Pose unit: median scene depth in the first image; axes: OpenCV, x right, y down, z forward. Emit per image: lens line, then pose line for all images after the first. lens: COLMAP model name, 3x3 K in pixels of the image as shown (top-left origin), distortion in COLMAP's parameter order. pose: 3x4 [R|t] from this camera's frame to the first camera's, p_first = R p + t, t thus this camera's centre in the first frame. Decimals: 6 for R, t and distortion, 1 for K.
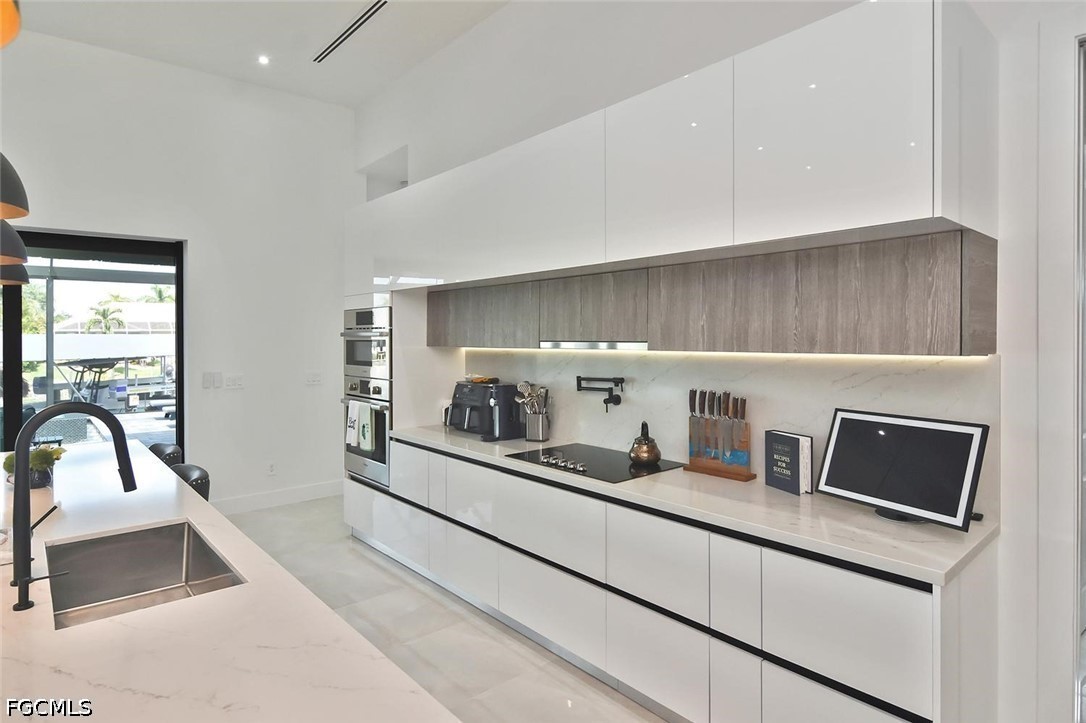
lens RADIAL K [[596.2, 0, 541.2], [0, 596.2, 337.4], [0, 0, 1]] dist [-0.007735, -0.001906]
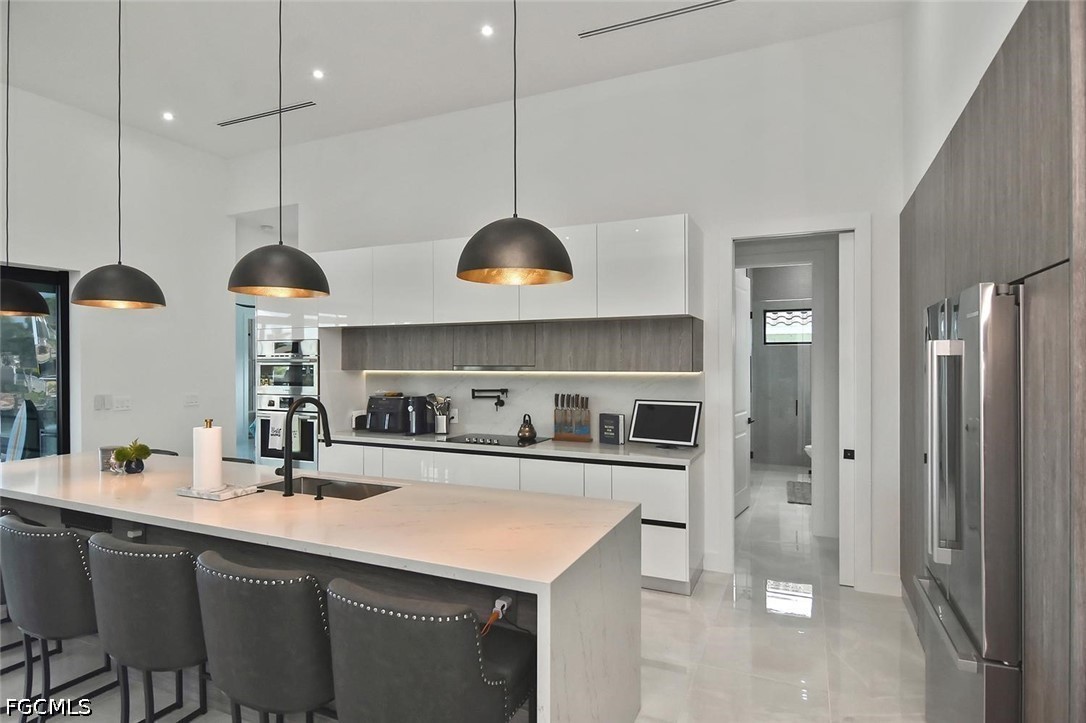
lens RADIAL K [[577.1, 0, 543.4], [0, 577.1, 361.3], [0, 0, 1]] dist [0.001487, 0.000043]
pose [[0.910201, 0.002715, 0.414159, -0.455393], [-0.001839, 0.999995, -0.002514, -0.002491], [-0.414163, 0.001527, 0.910201, -0.488762]]
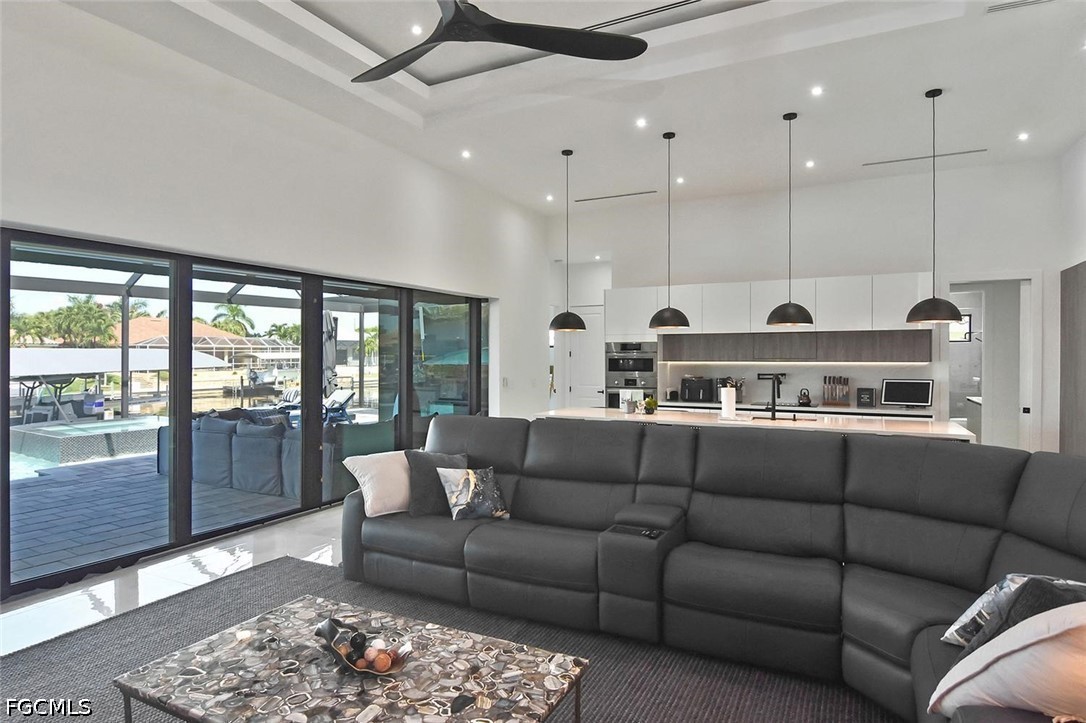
lens RADIAL K [[596.9, 0, 544.9], [0, 596.9, 356.4], [0, 0, 1]] dist [-0.008388, -0.002842]
pose [[0.933885, 0.003757, 0.357554, -1.867499], [-0.003542, 0.999993, -0.001255, 0.004166], [-0.357556, -0.000094, 0.933892, -1.070178]]
